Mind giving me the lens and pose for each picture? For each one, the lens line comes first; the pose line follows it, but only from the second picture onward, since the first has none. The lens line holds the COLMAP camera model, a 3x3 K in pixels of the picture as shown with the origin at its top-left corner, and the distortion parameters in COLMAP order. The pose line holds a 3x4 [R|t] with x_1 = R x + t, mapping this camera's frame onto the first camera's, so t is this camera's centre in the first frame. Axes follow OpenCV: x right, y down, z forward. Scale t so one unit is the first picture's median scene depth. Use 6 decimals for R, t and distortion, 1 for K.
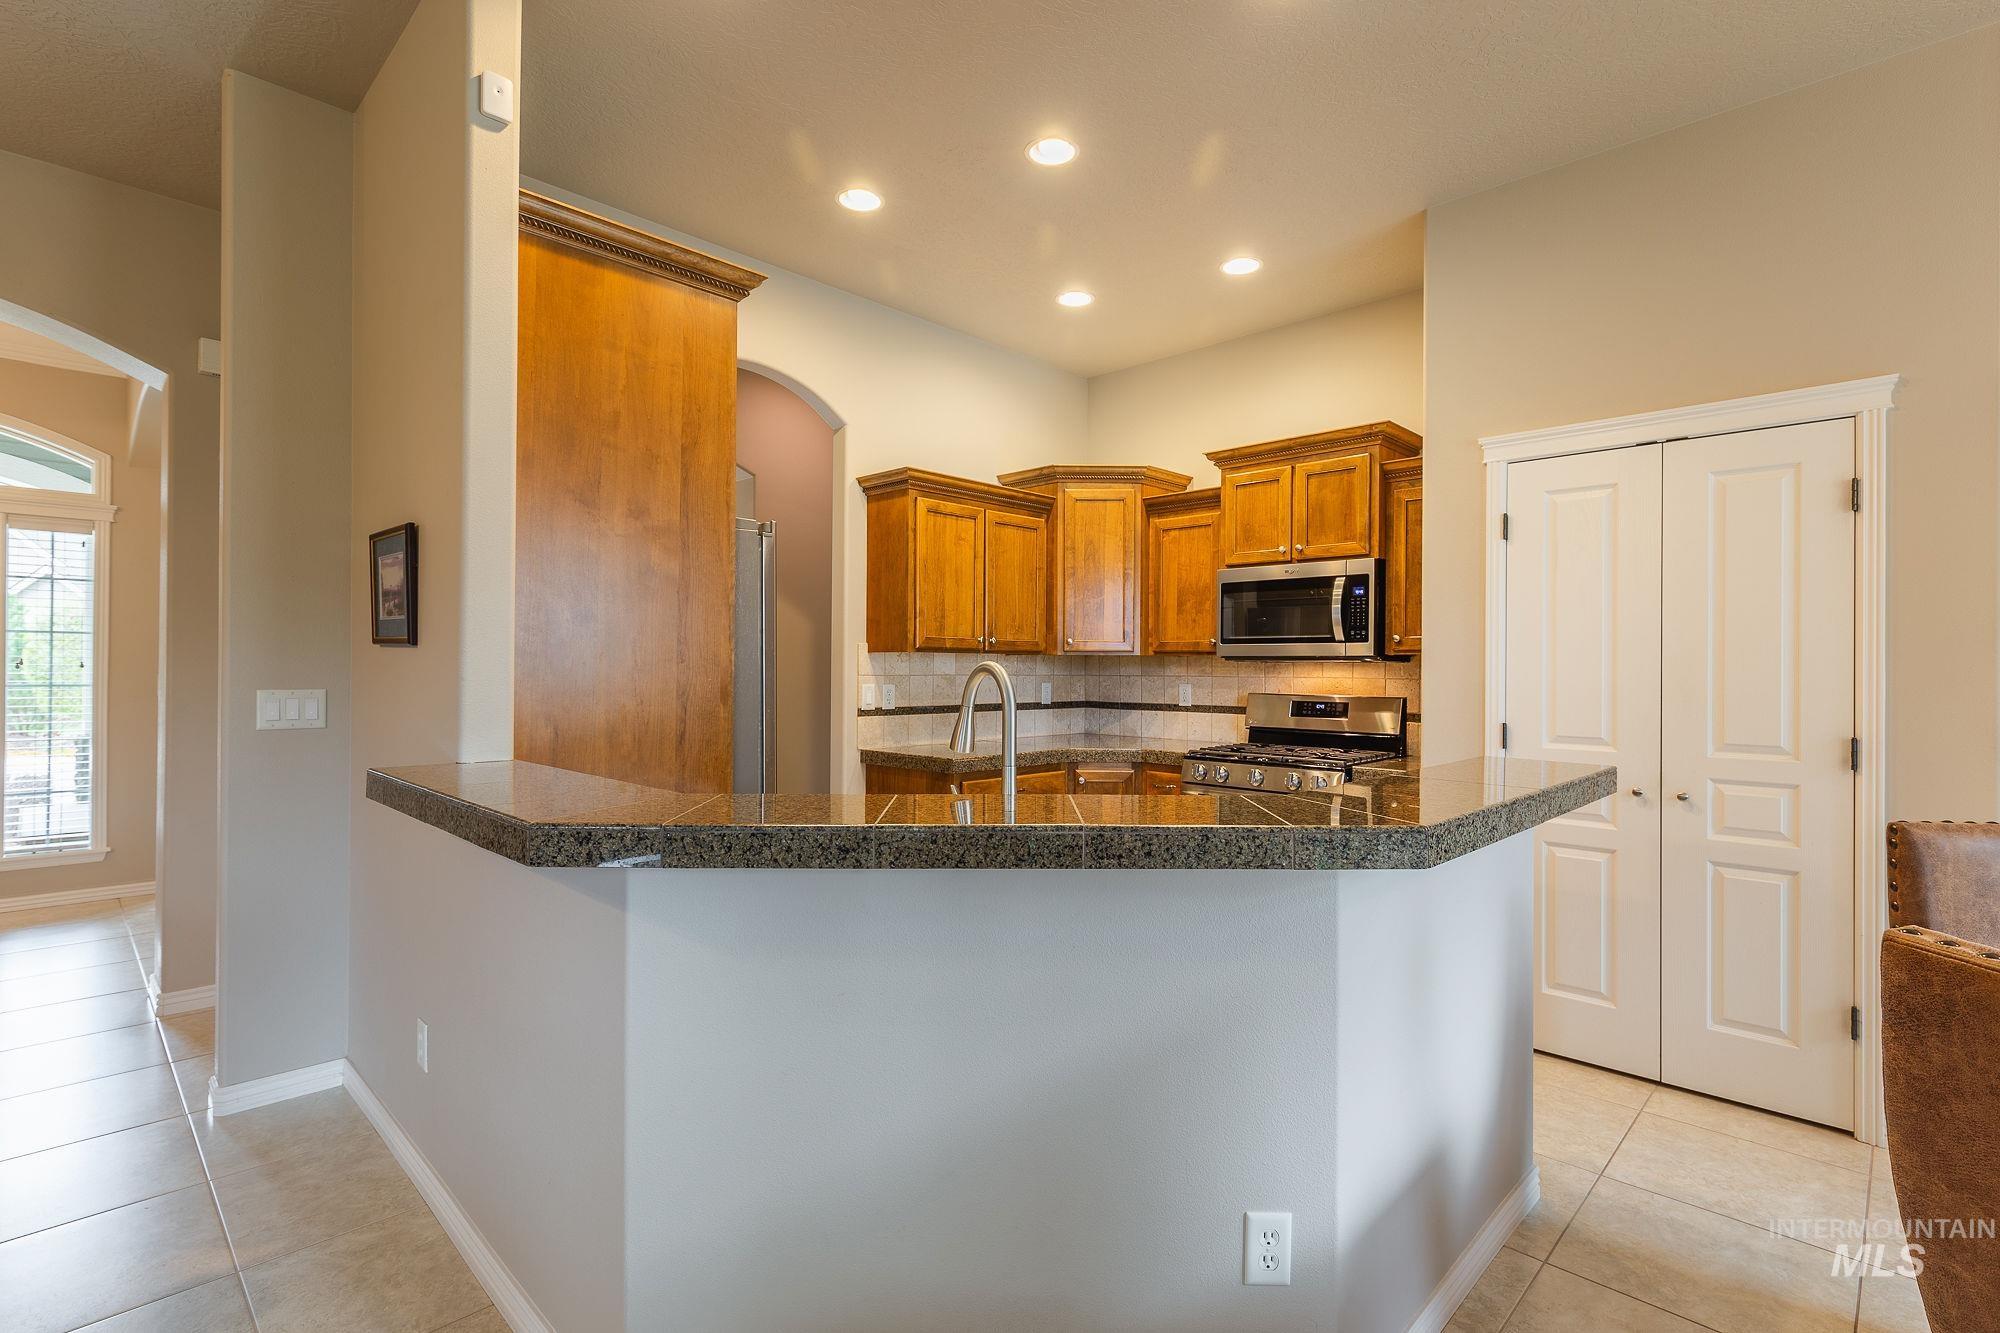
lens RADIAL K [[931.6, 0, 1013.6], [0, 931.6, 664.0], [0, 0, 1]] dist [0.009510, -0.000156]
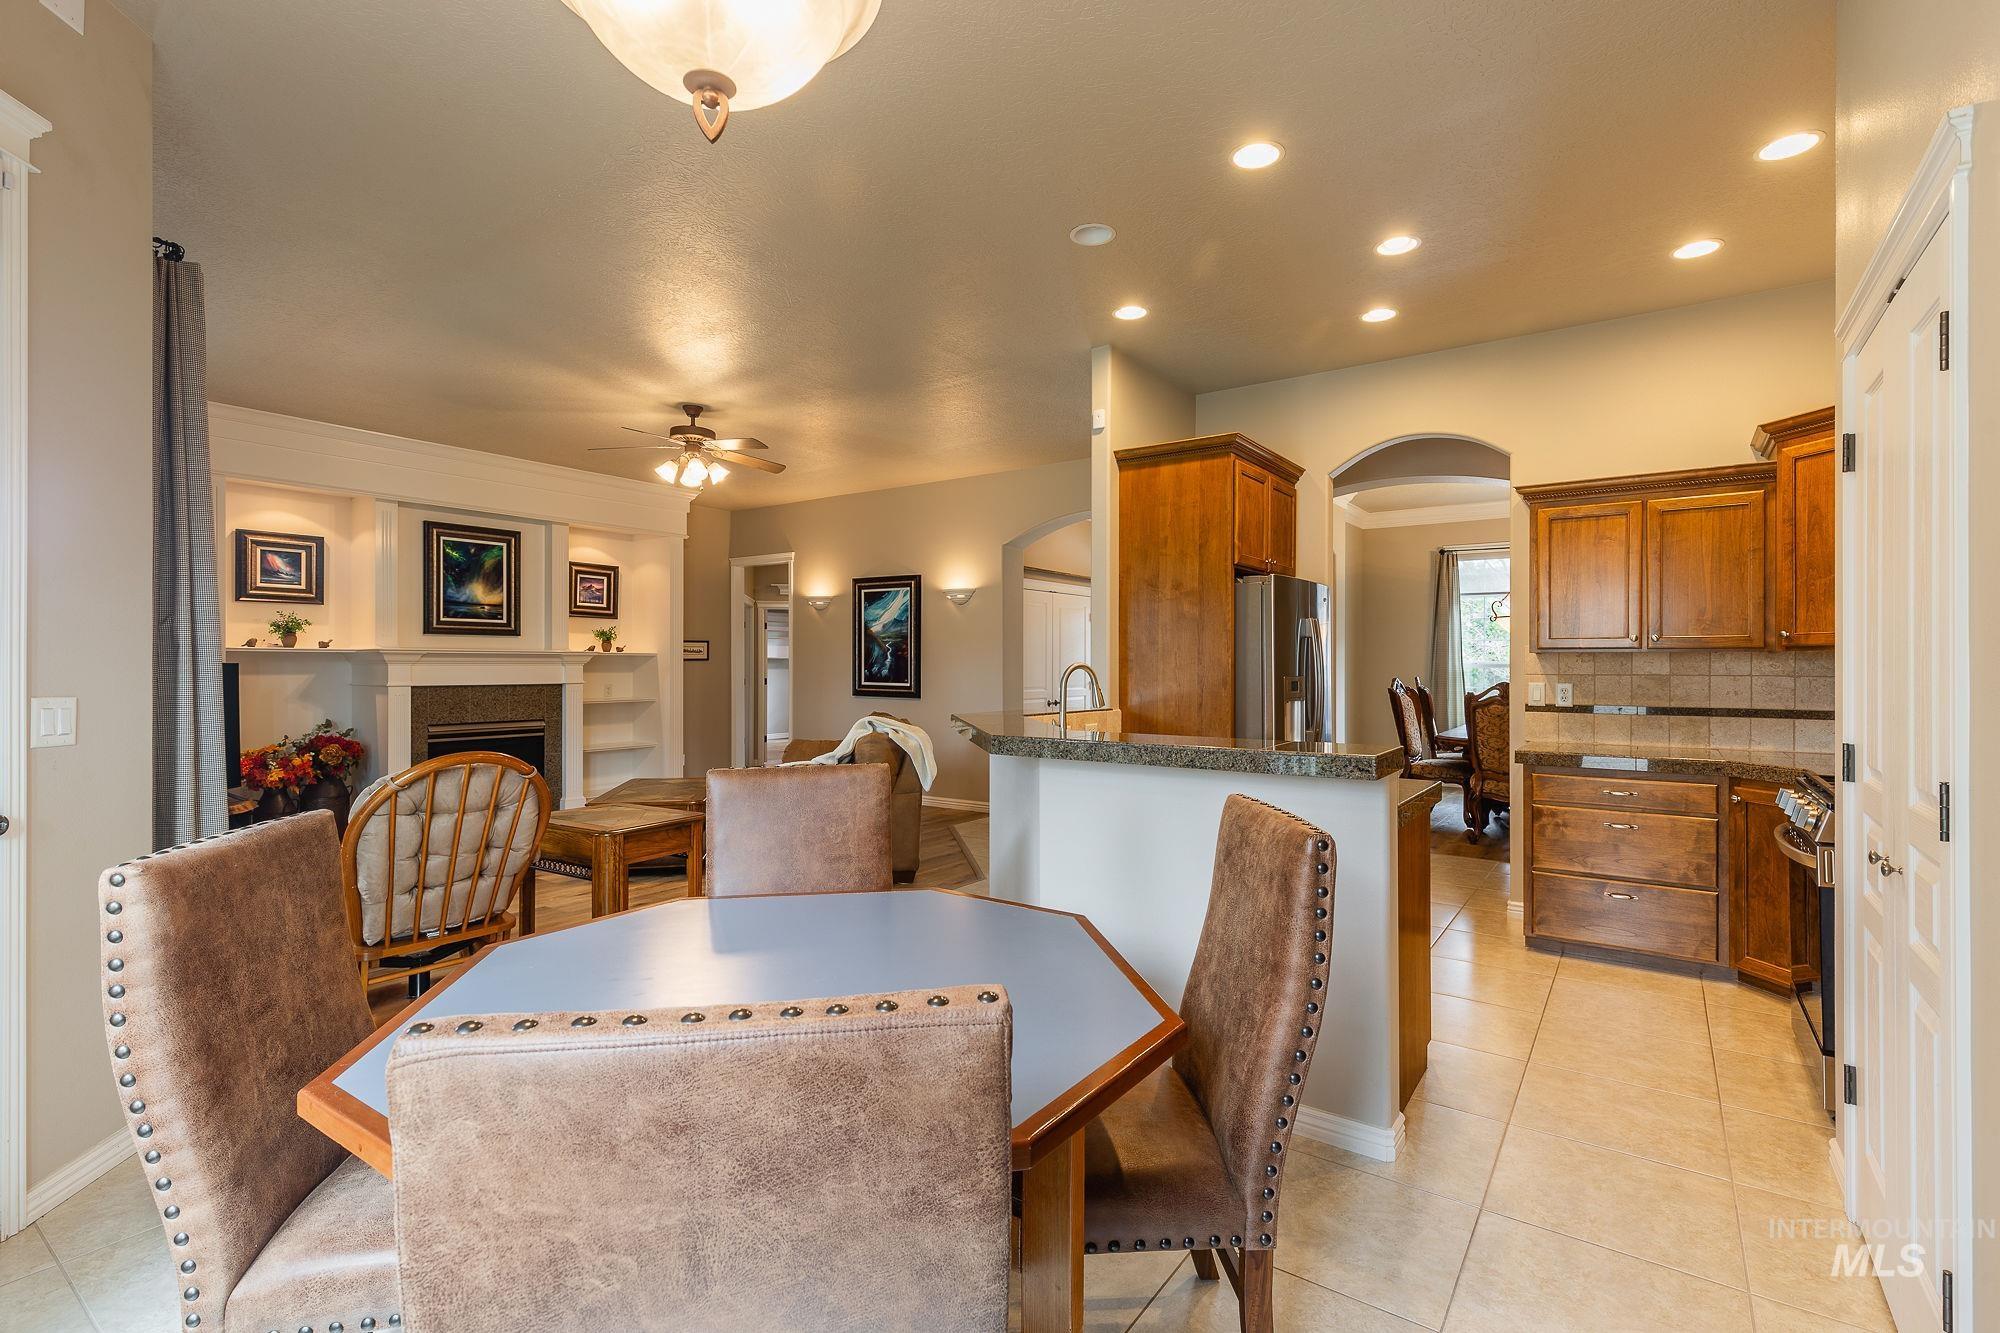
lens RADIAL K [[905.7, 0, 1013.7], [0, 905.7, 664.4], [0, 0, 1]] dist [0.012396, -0.007604]
pose [[0.151099, -0.008029, -0.988486, 0.803553], [0.002450, 0.999967, -0.007748, 0.007066], [0.988516, -0.001251, 0.151113, 0.226301]]
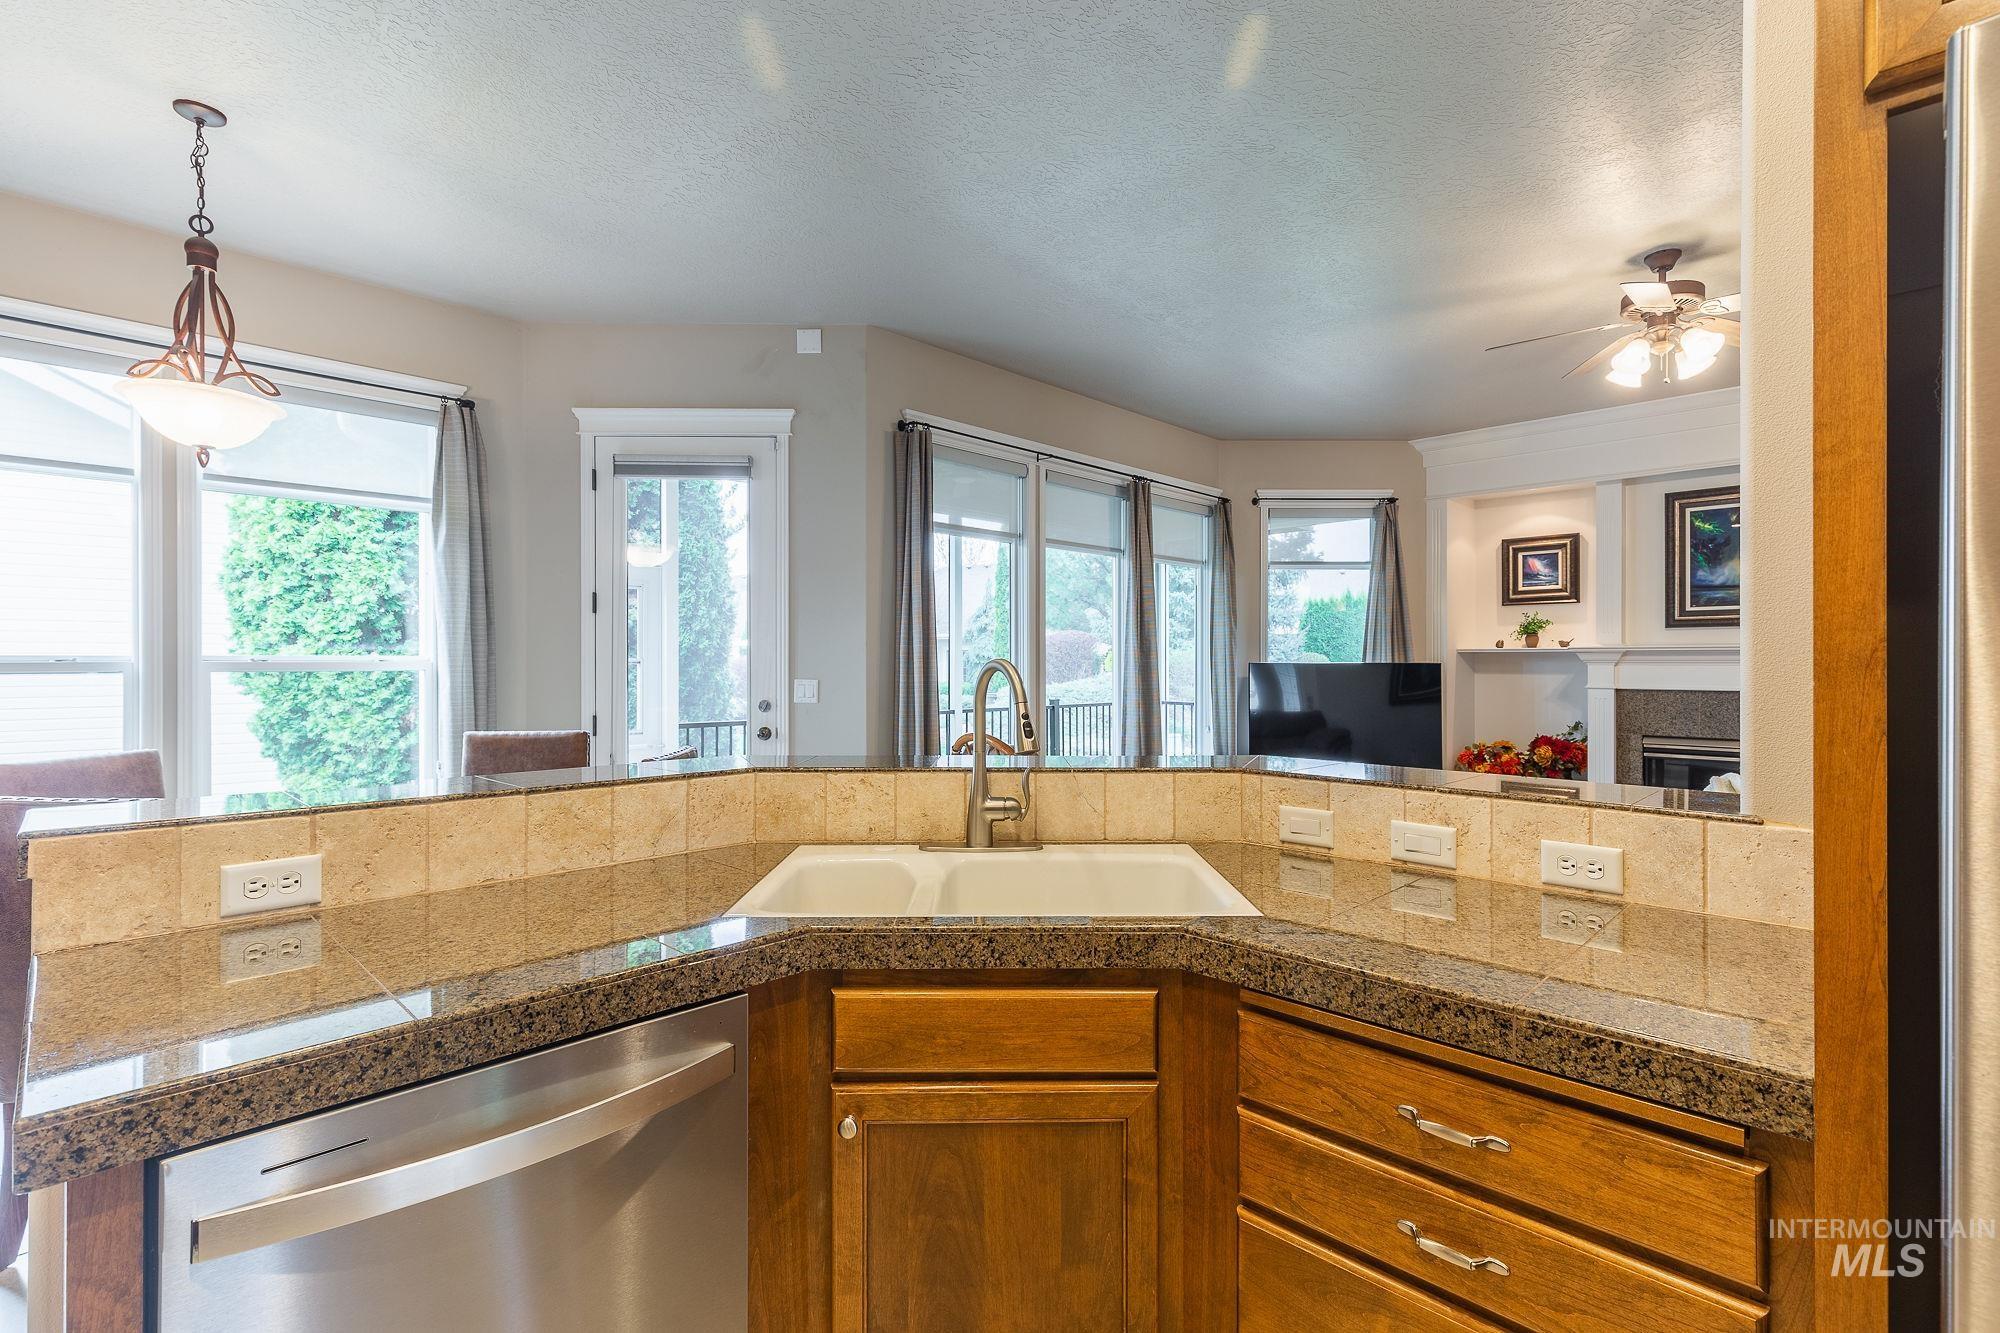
lens RADIAL K [[905.7, 0, 1013.7], [0, 905.7, 664.4], [0, 0, 1]] dist [0.012396, -0.007604]
pose [[-0.999961, -0.008317, 0.002993, -0.018323], [-0.008322, 0.999964, -0.001825, 0.002507], [-0.002978, -0.001850, -0.999994, 0.825389]]
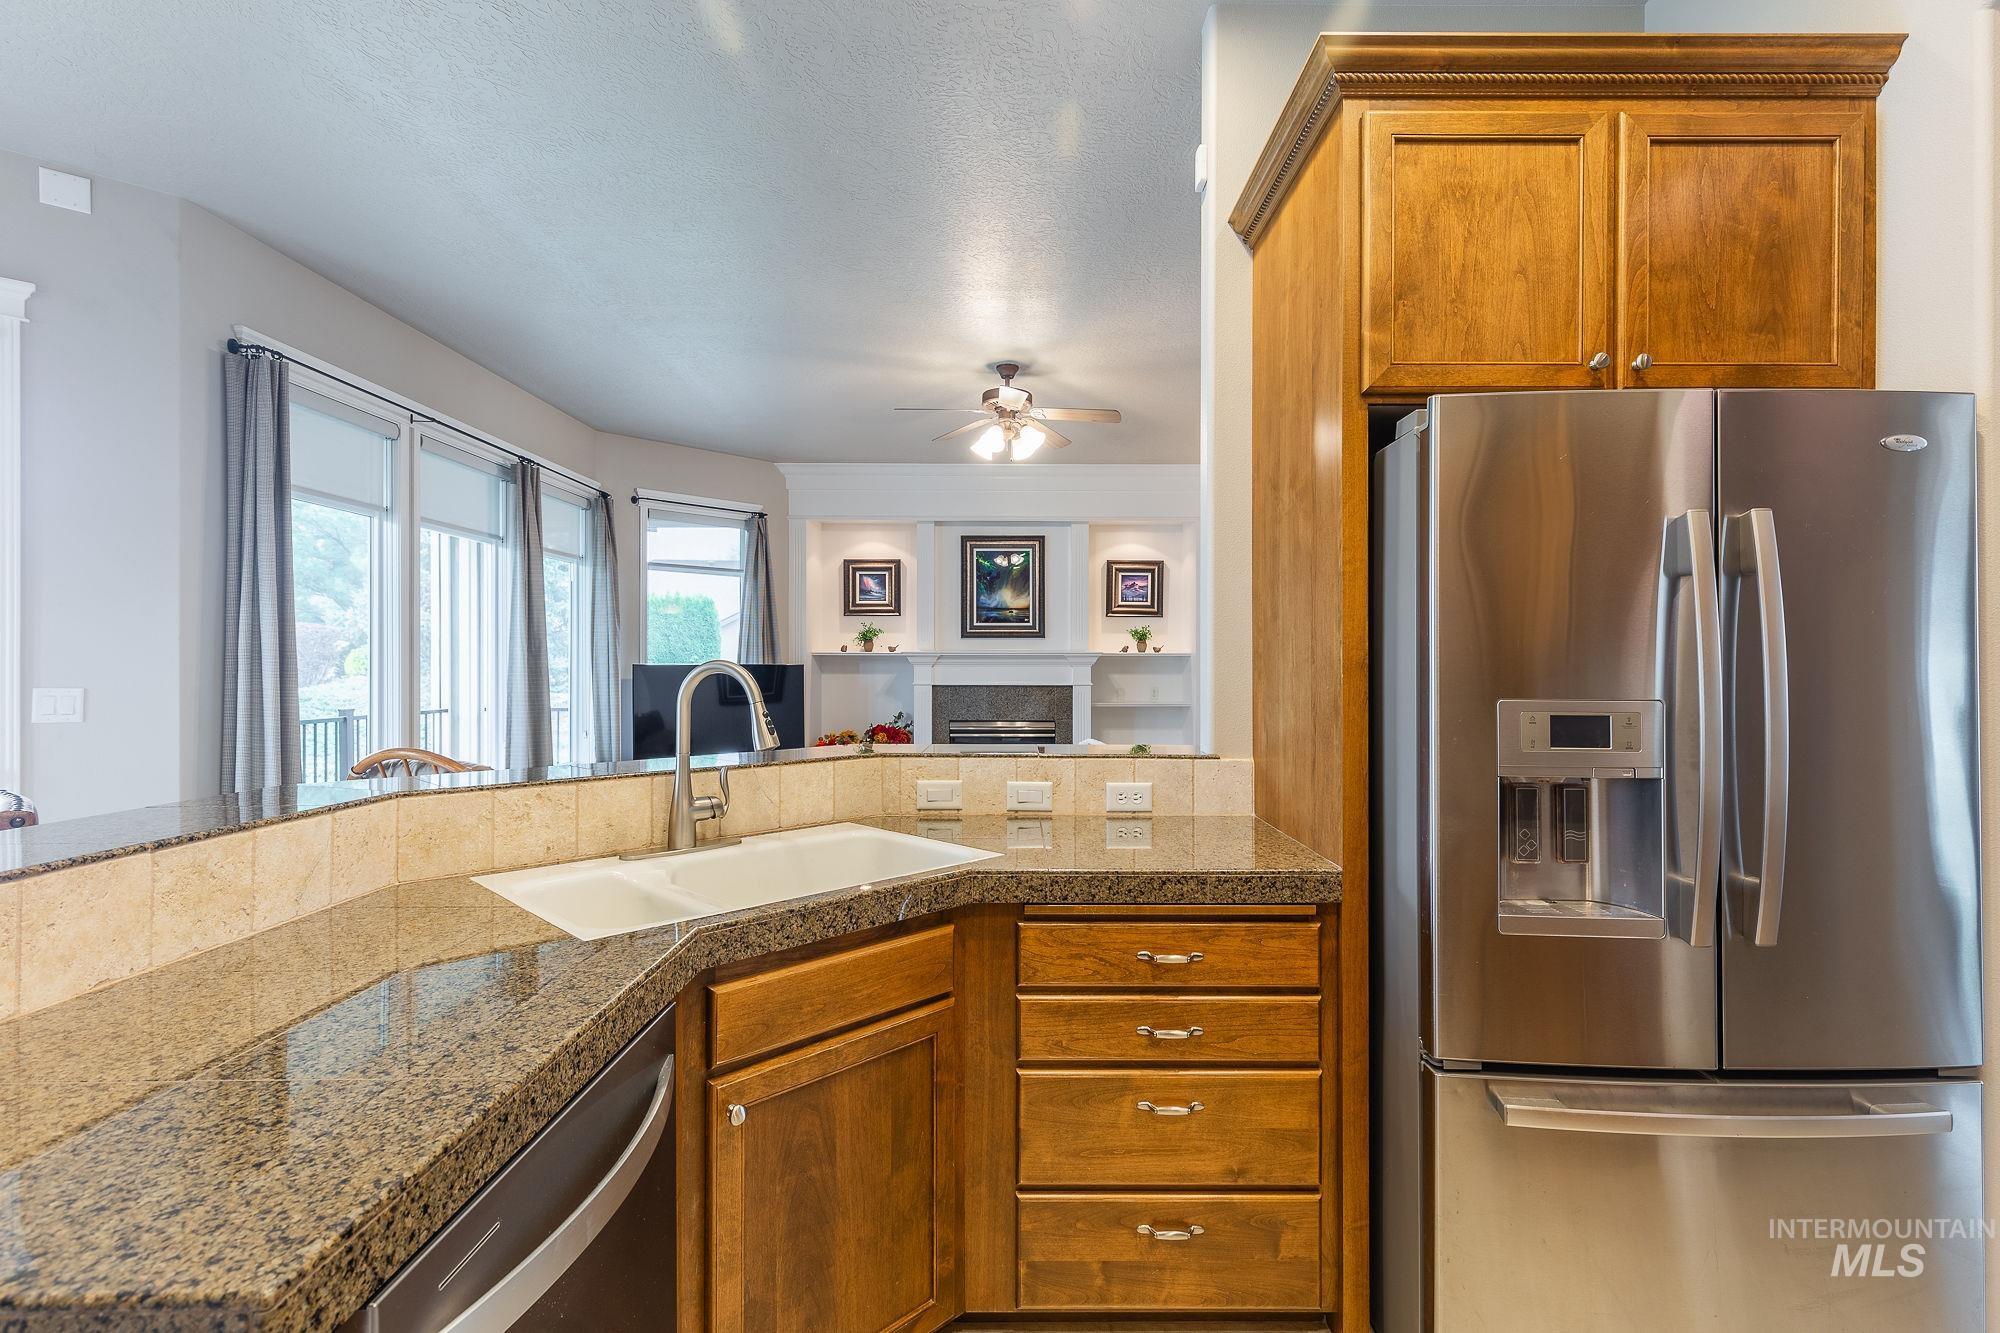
lens RADIAL K [[908.7, 0, 1013.1], [0, 908.7, 664.8], [0, 0, 1]] dist [0.008264, -0.001474]
pose [[-0.718369, -0.009288, -0.695600, 0.187603], [-0.004883, 0.999954, -0.008310, 0.004230], [0.695645, -0.002573, -0.718381, 0.814027]]
